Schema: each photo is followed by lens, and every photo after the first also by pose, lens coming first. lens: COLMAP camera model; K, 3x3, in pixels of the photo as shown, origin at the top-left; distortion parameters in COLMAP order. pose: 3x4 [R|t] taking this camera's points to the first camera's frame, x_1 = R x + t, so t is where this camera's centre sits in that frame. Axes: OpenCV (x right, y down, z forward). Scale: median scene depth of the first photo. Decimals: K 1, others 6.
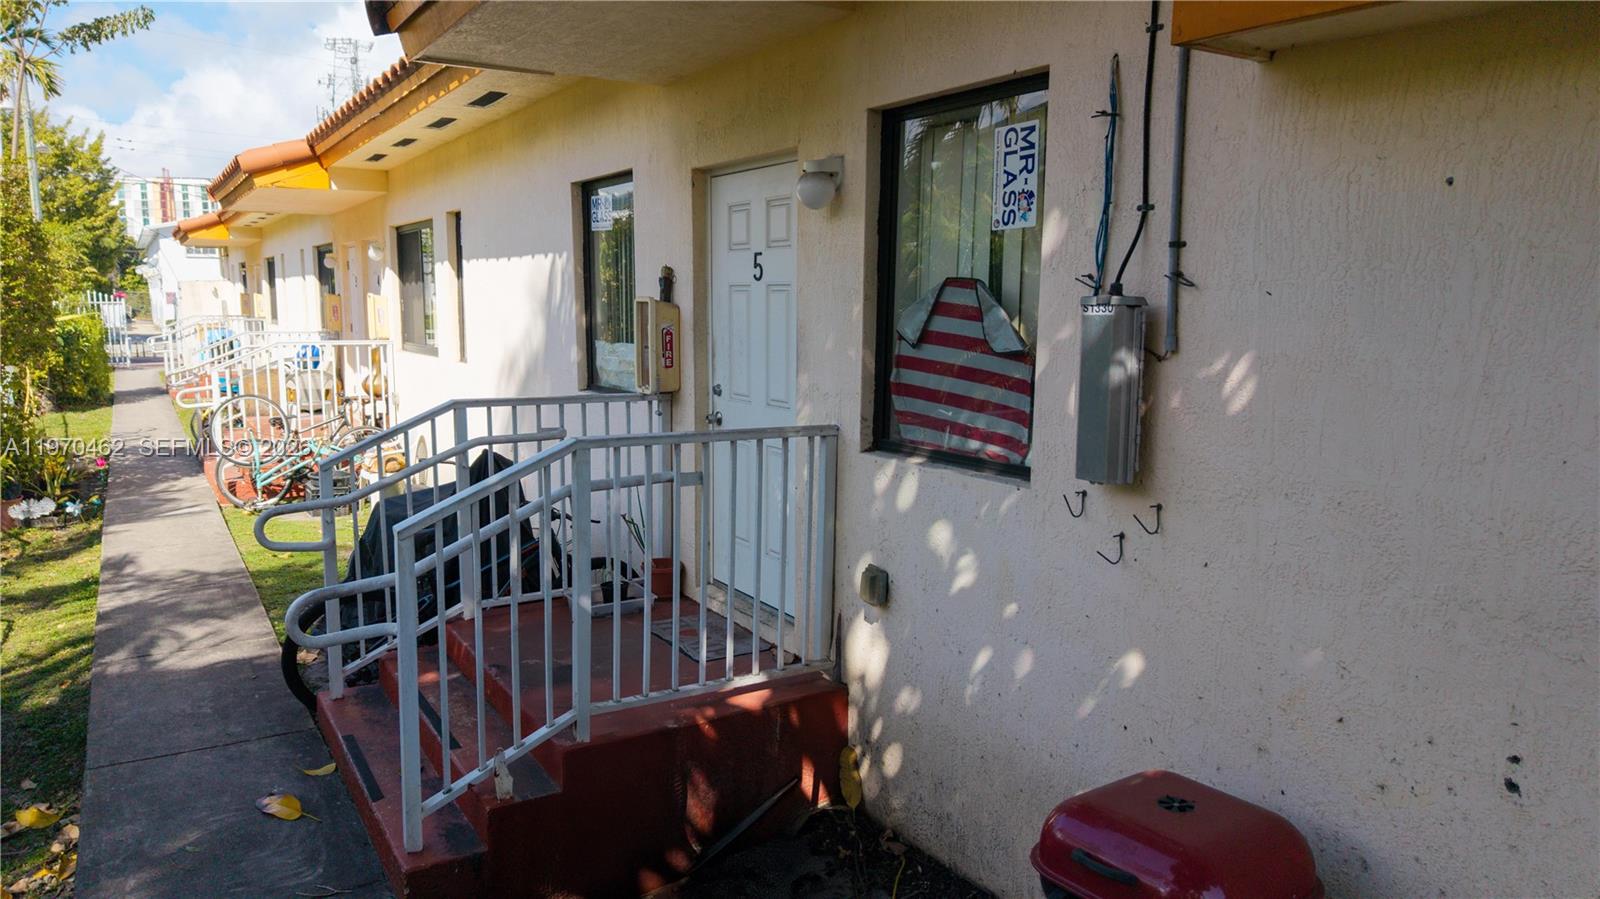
lens RADIAL K [[1070.5, 0, 800.0], [0, 1070.5, 449.5], [0, 0, 1]] dist [-0.004650, -0.002650]
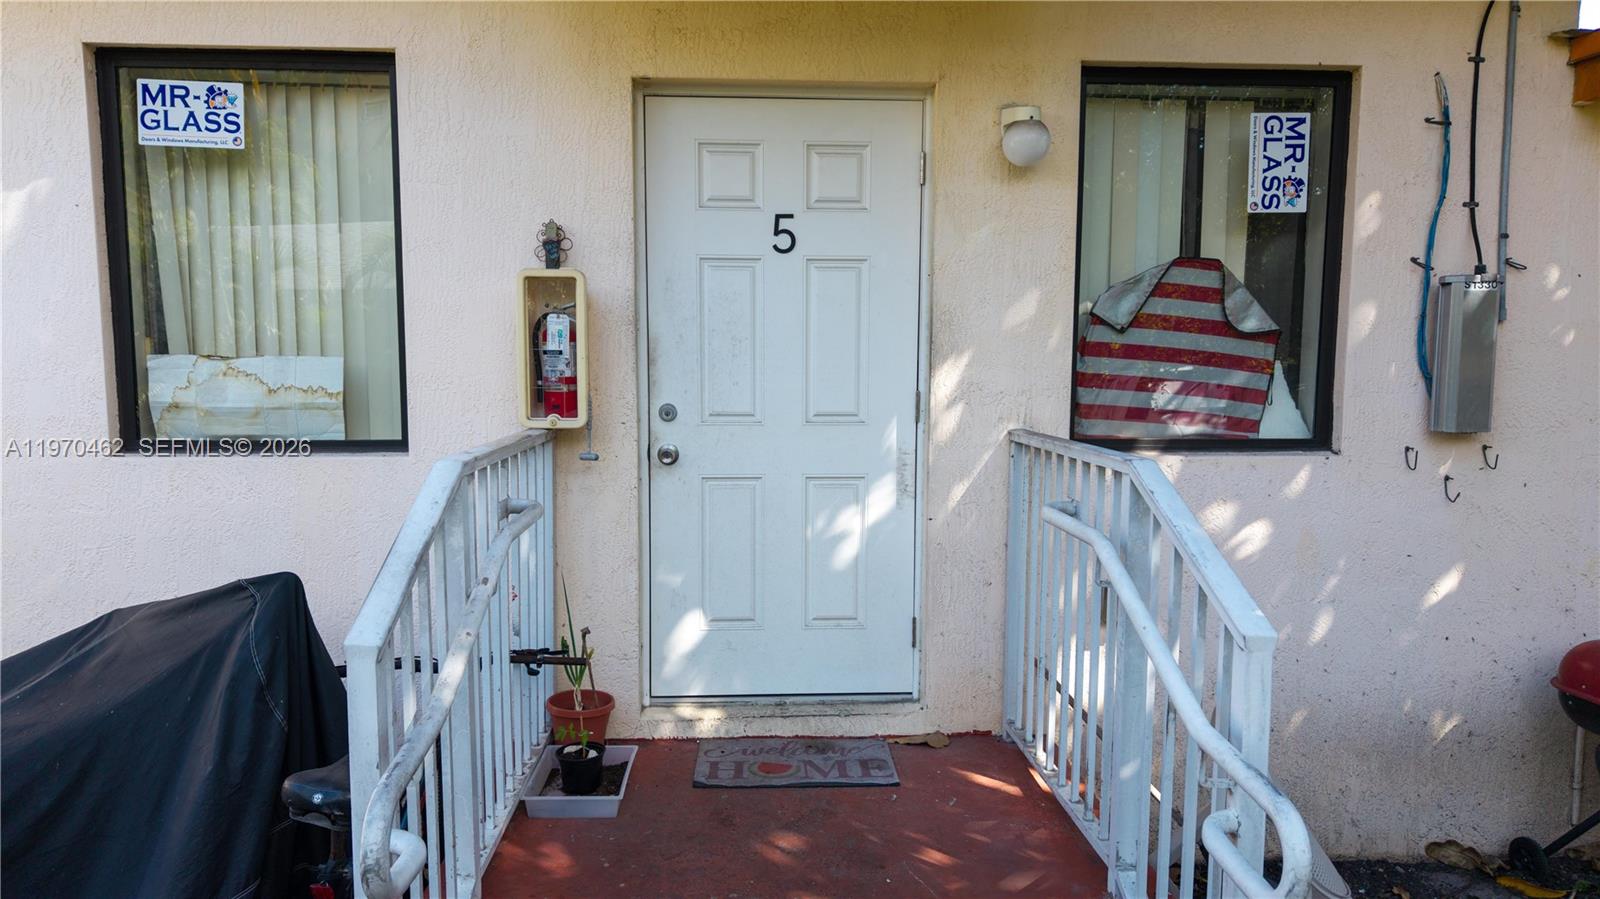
lens RADIAL K [[970.1, 0, 802.1], [0, 970.1, 422.0], [0, 0, 1]] dist [-0.000614, -0.001640]
pose [[0.497420, -0.085477, 0.863288, -0.870893], [0.118641, 0.992487, 0.029910, -0.087523], [-0.859359, 0.087544, 0.503824, 0.945144]]
